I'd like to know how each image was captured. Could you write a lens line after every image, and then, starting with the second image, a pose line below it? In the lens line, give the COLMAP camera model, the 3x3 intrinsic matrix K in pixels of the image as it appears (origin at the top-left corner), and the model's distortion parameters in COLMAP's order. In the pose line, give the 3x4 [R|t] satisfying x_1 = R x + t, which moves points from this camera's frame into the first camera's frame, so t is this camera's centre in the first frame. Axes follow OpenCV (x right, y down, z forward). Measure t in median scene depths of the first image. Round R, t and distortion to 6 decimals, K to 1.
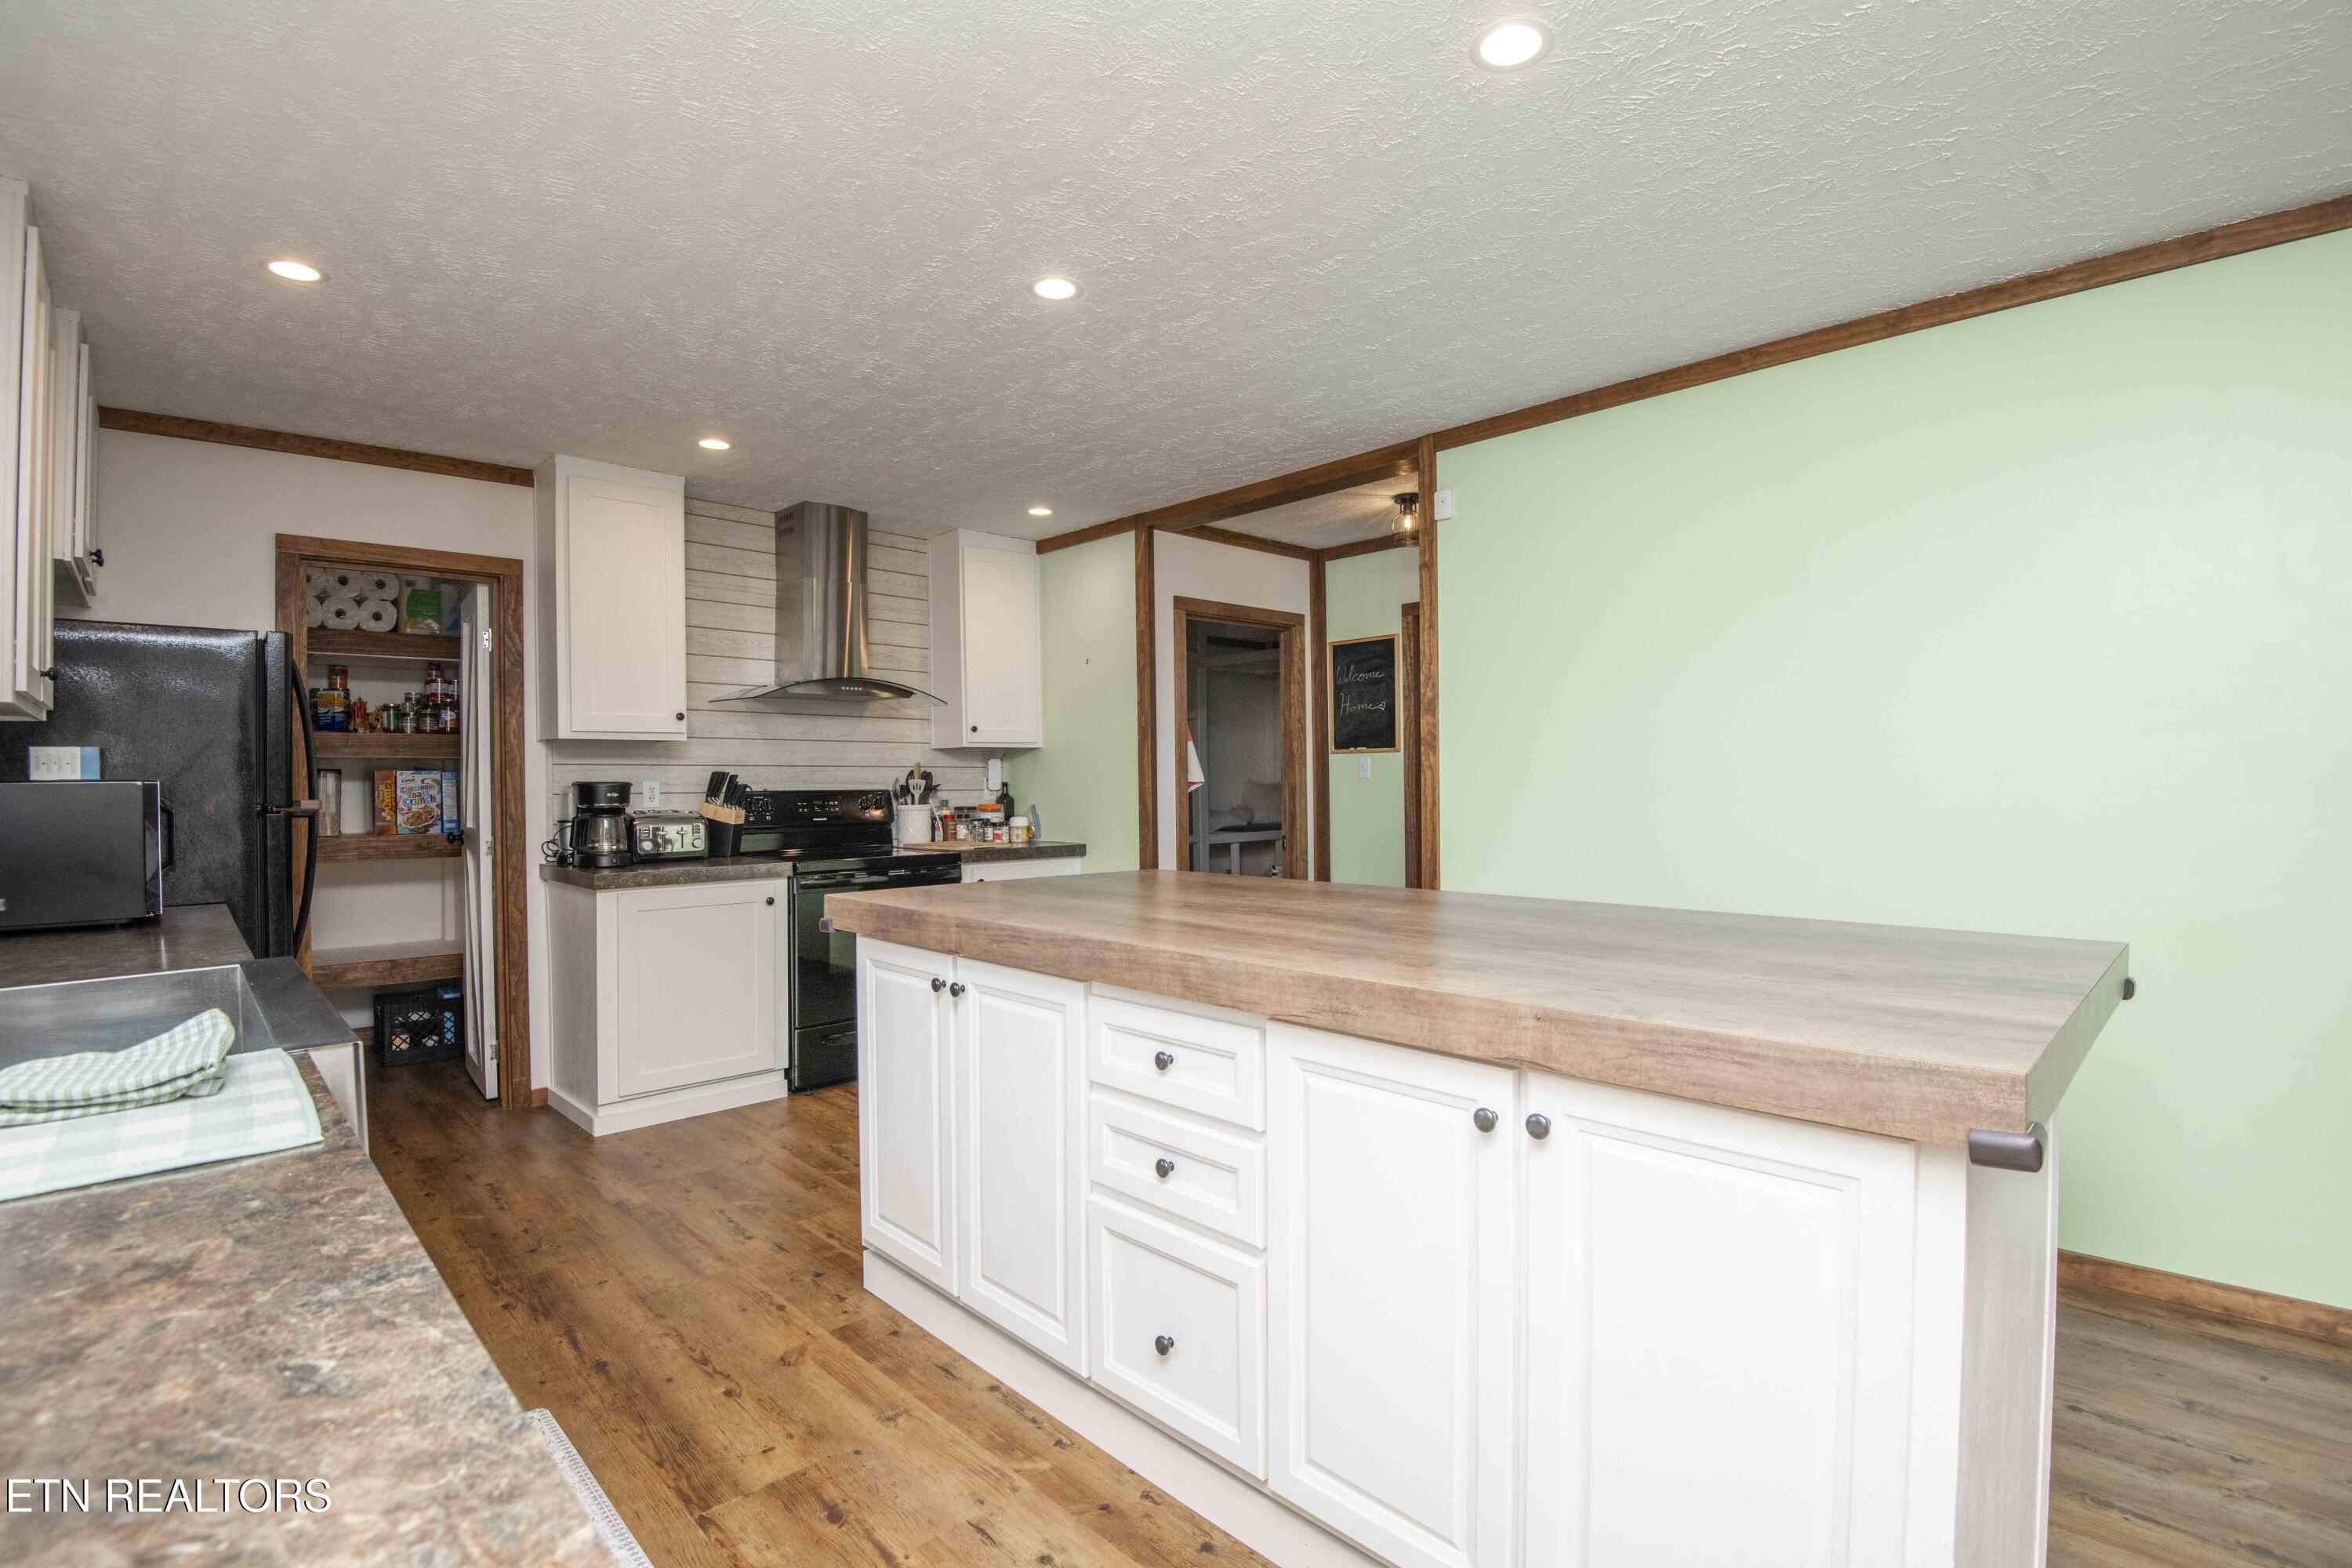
lens RADIAL K [[1084.6, 0, 1185.8], [0, 1084.6, 781.3], [0, 0, 1]] dist [-0.004393, -0.028358]
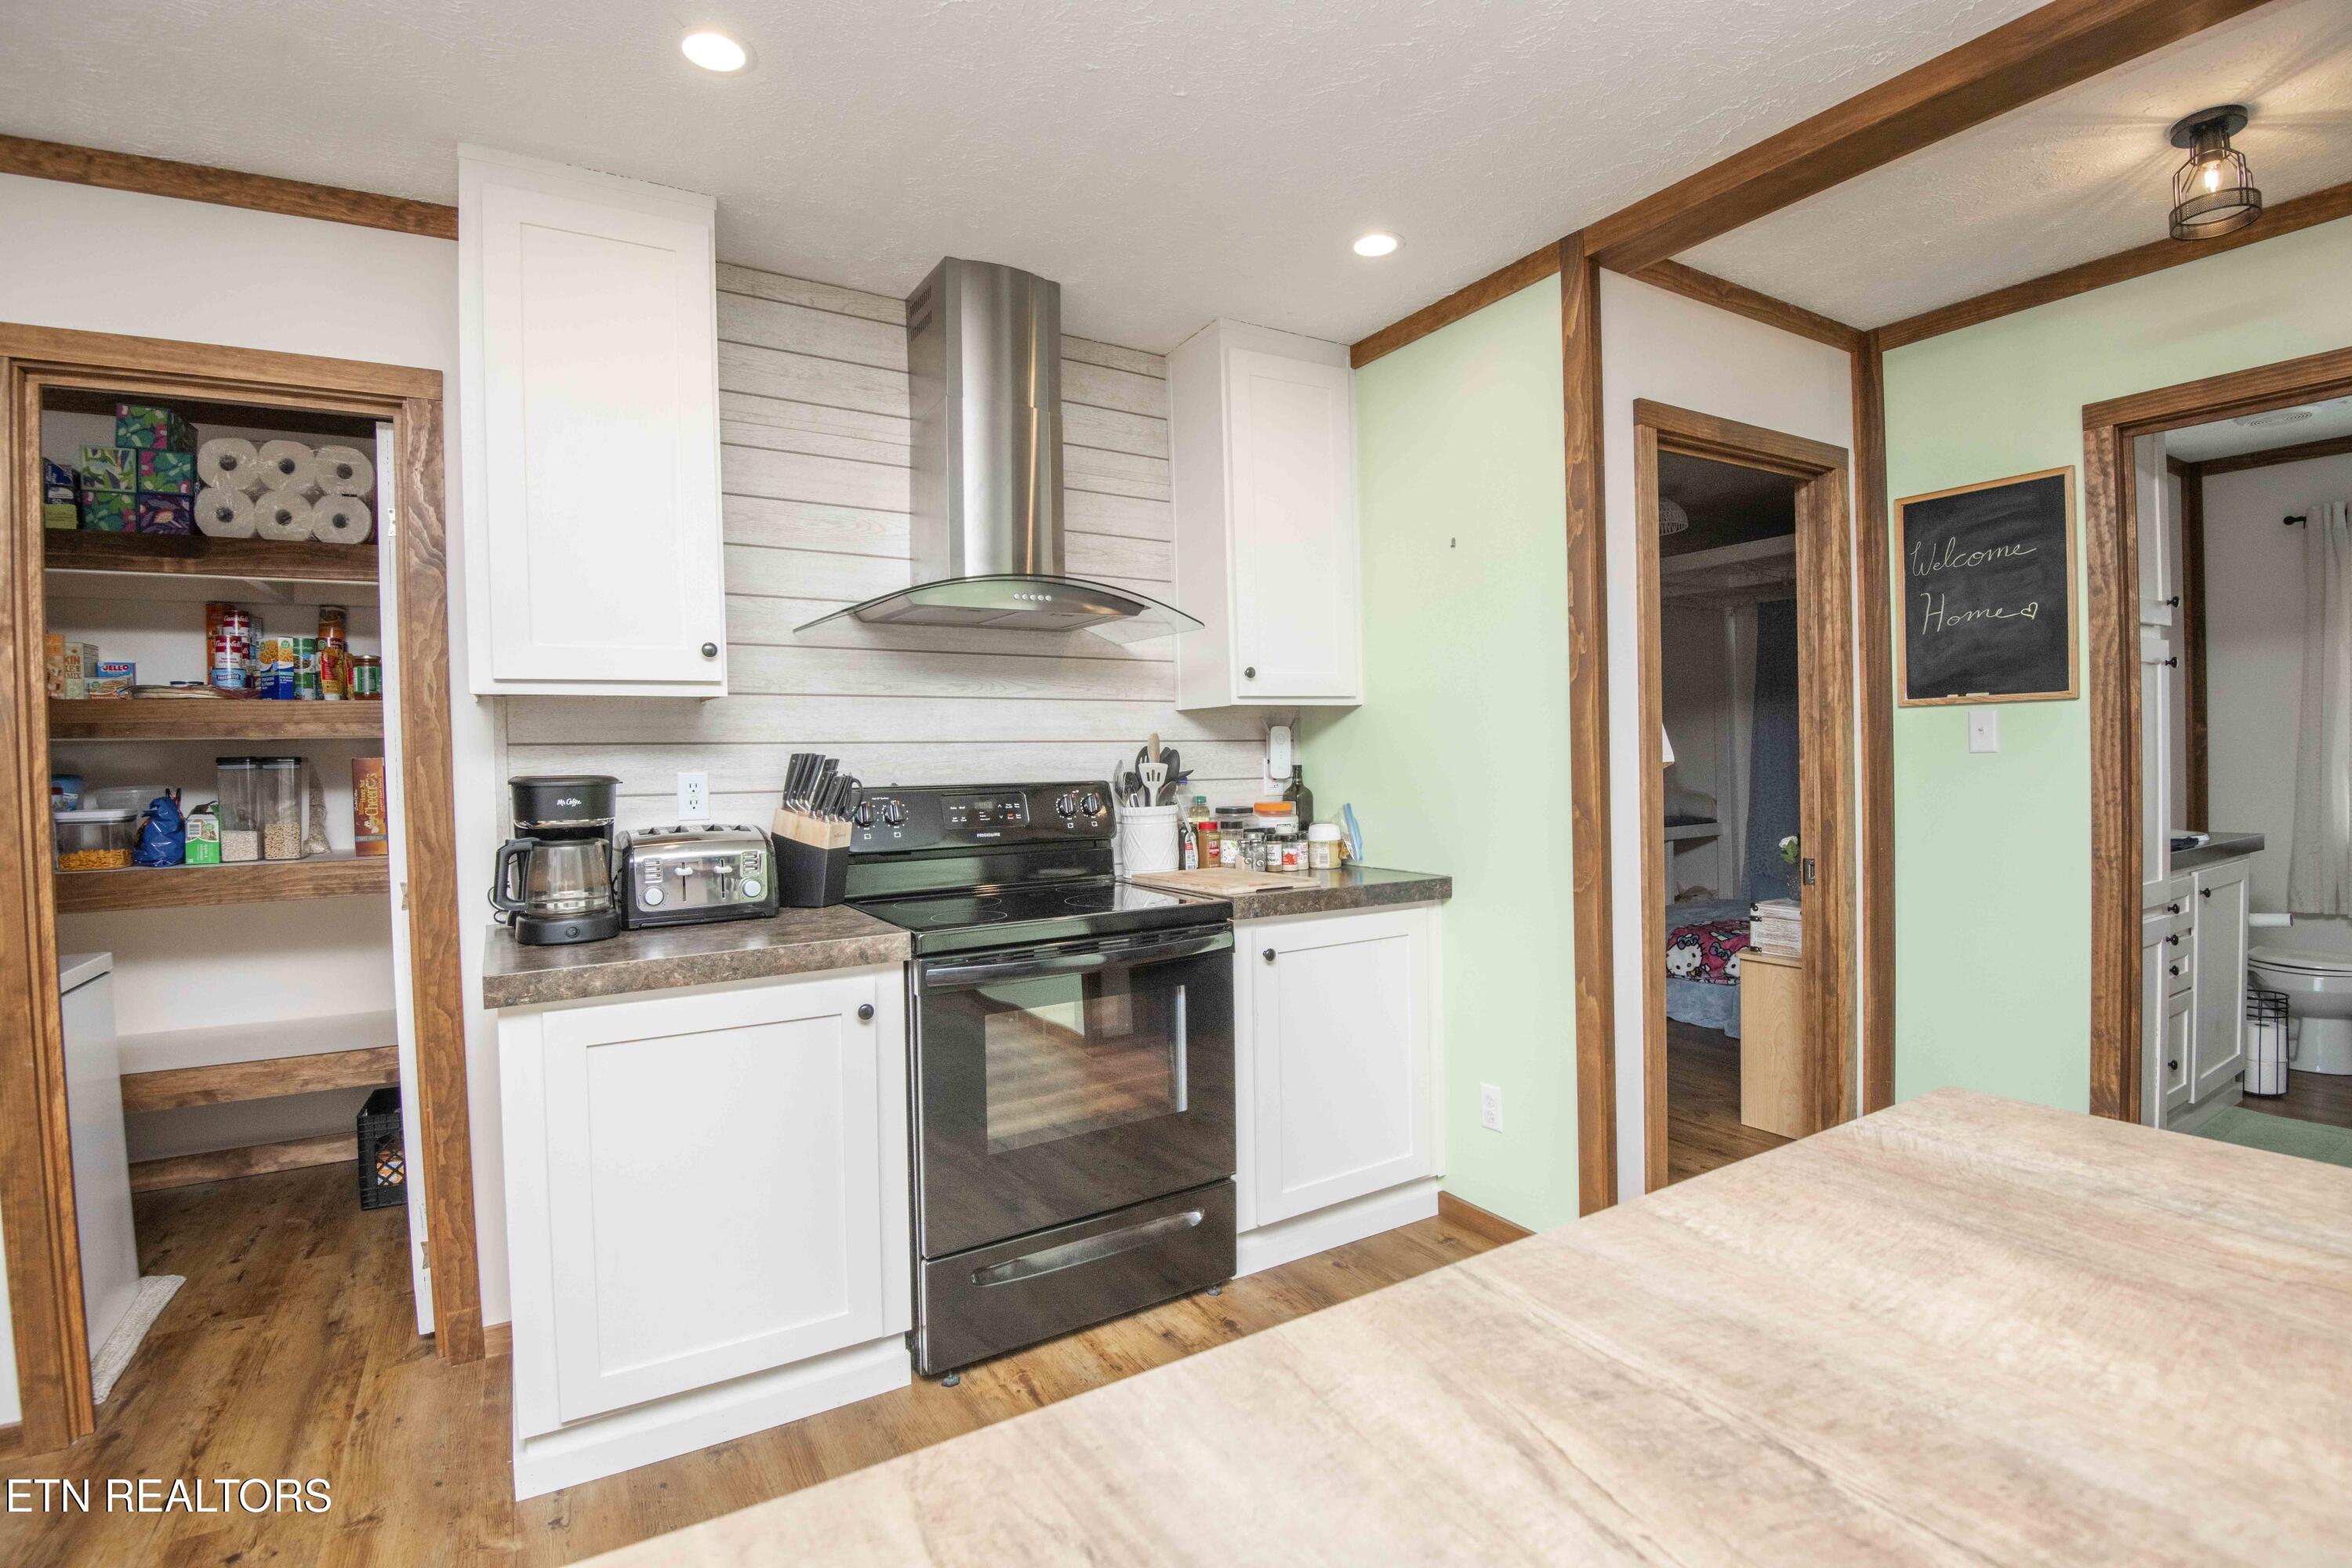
lens RADIAL K [[1082.6, 0, 1188.5], [0, 1082.6, 777.9], [0, 0, 1]] dist [-0.000609, -0.033704]
pose [[0.975891, -0.006366, -0.218165, -0.115014], [0.010651, 0.999773, 0.018467, -0.004629], [0.217998, -0.020346, 0.975737, 0.488538]]
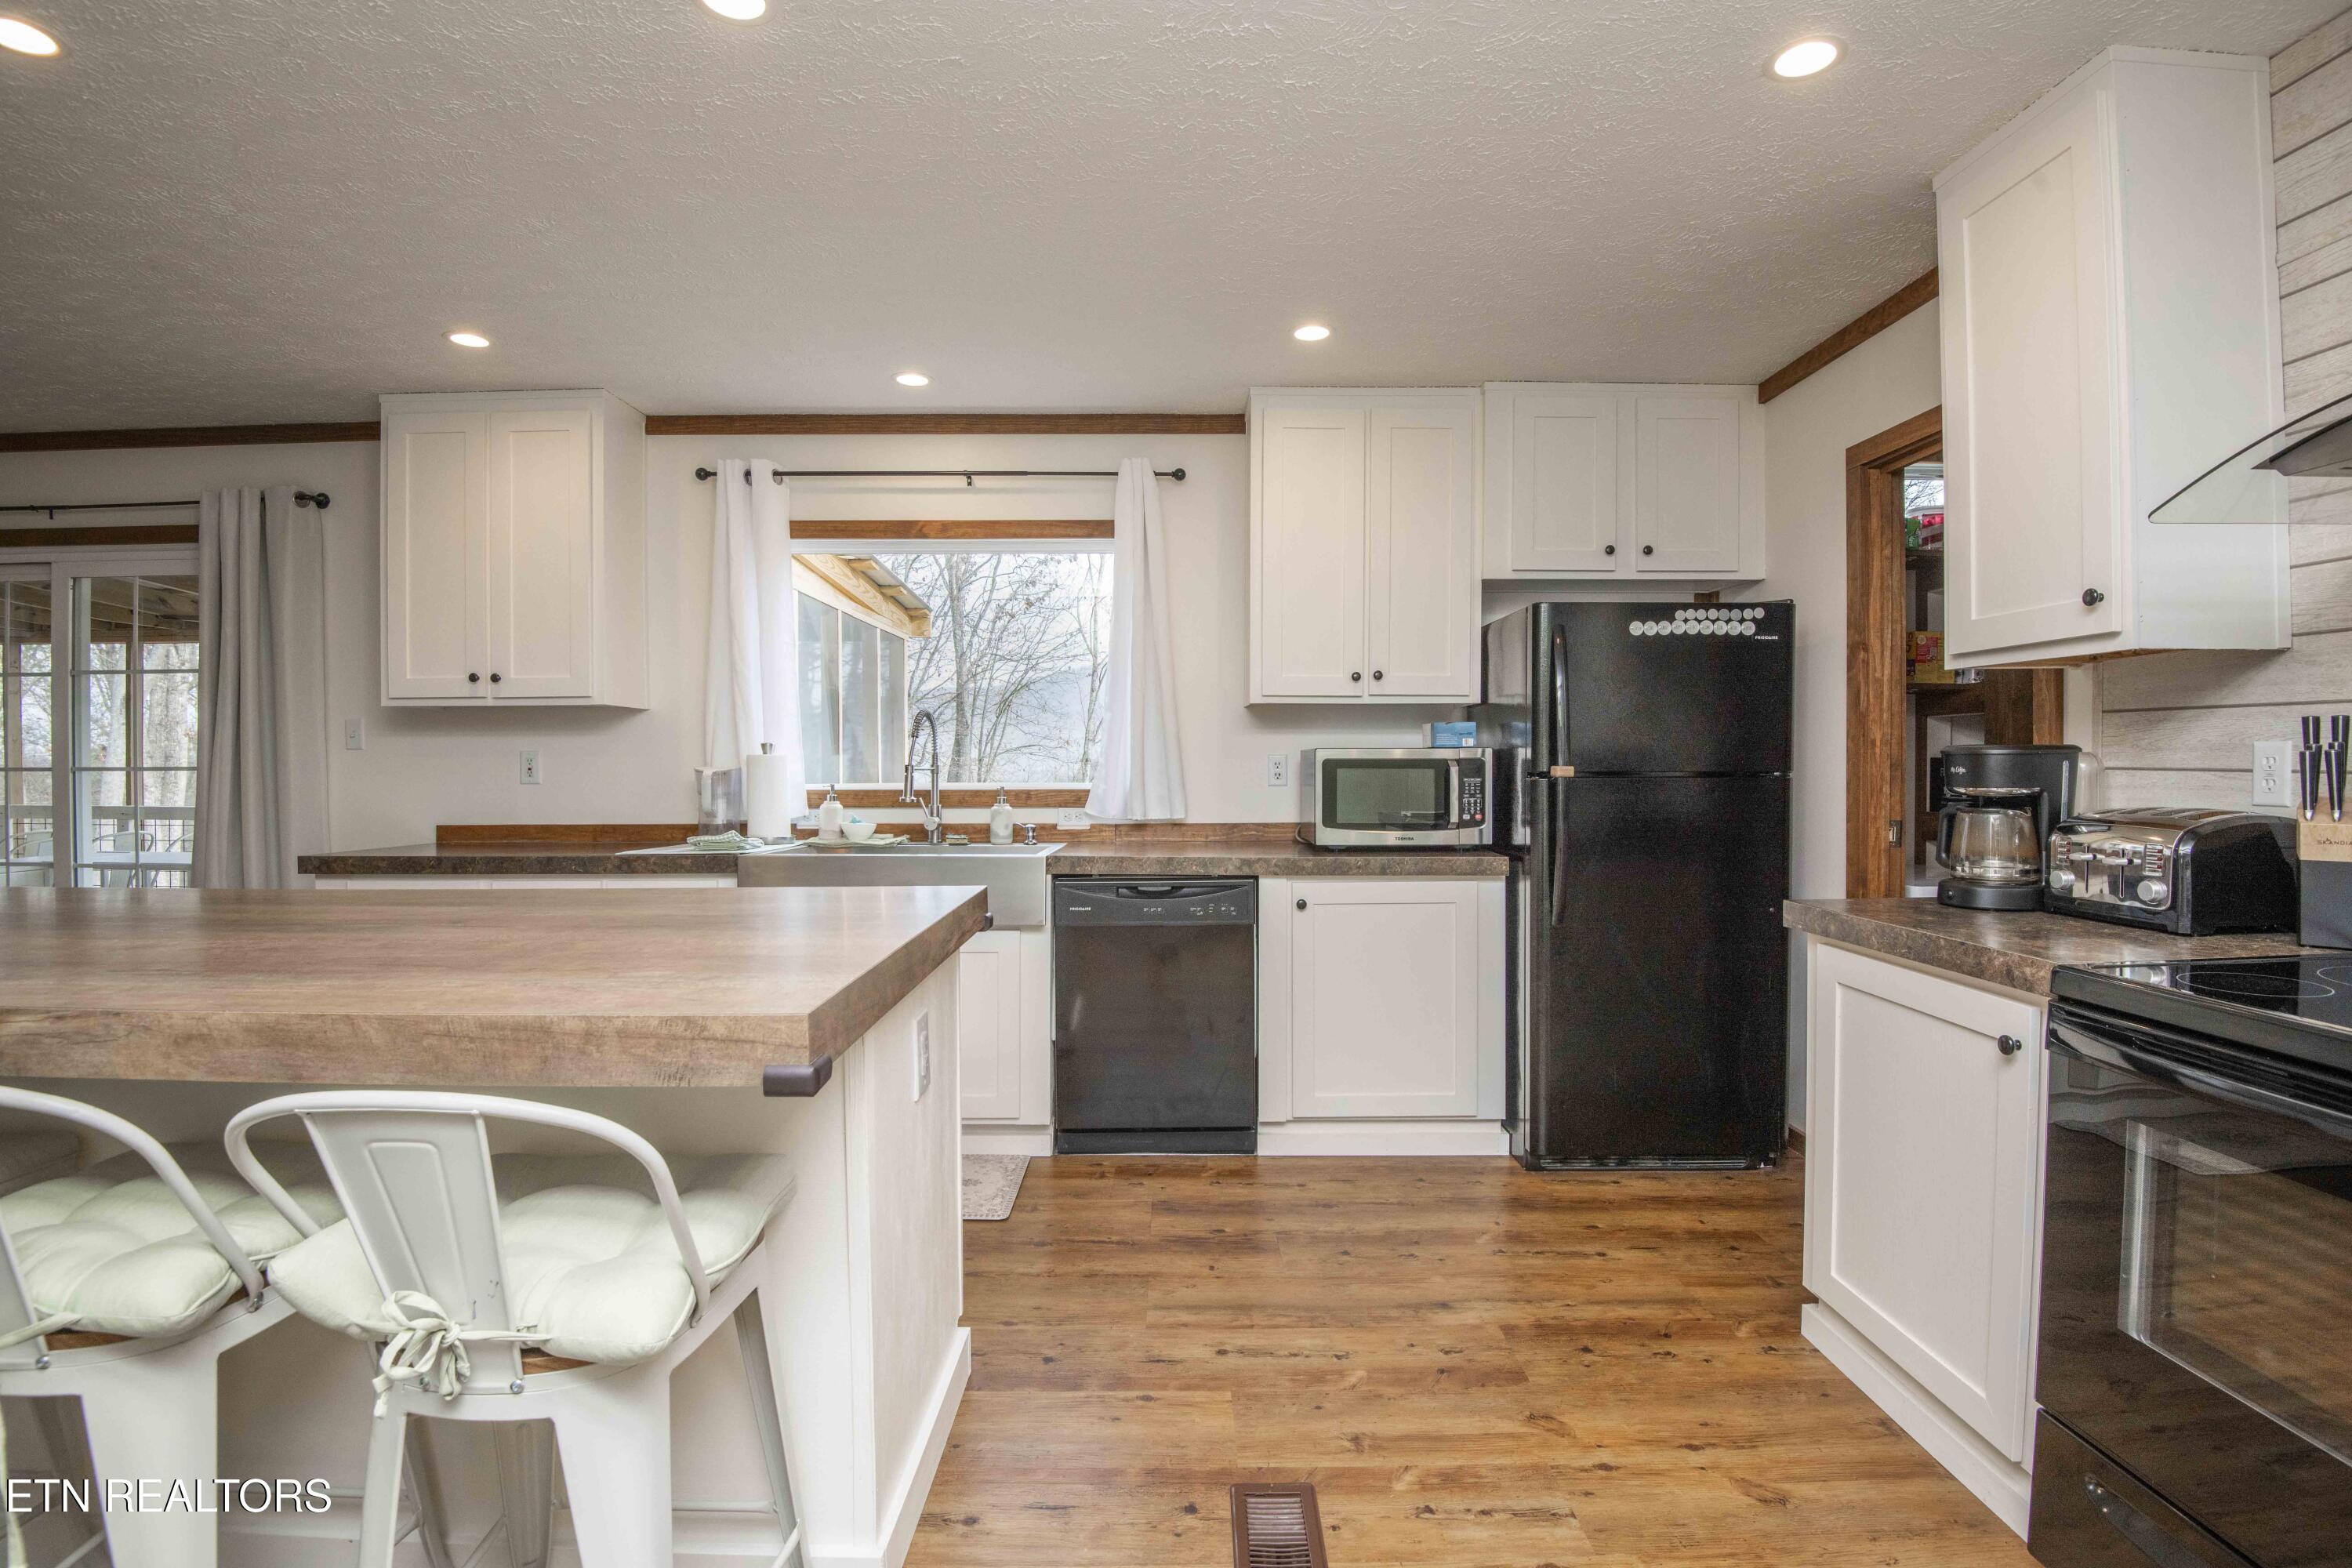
lens RADIAL K [[1084.6, 0, 1185.8], [0, 1084.6, 781.3], [0, 0, 1]] dist [-0.004393, -0.028358]
pose [[-0.692402, 0.026757, -0.721015, 0.093444], [0.007624, 0.999528, 0.029771, -0.000756], [0.721471, 0.015116, -0.692279, 0.936153]]
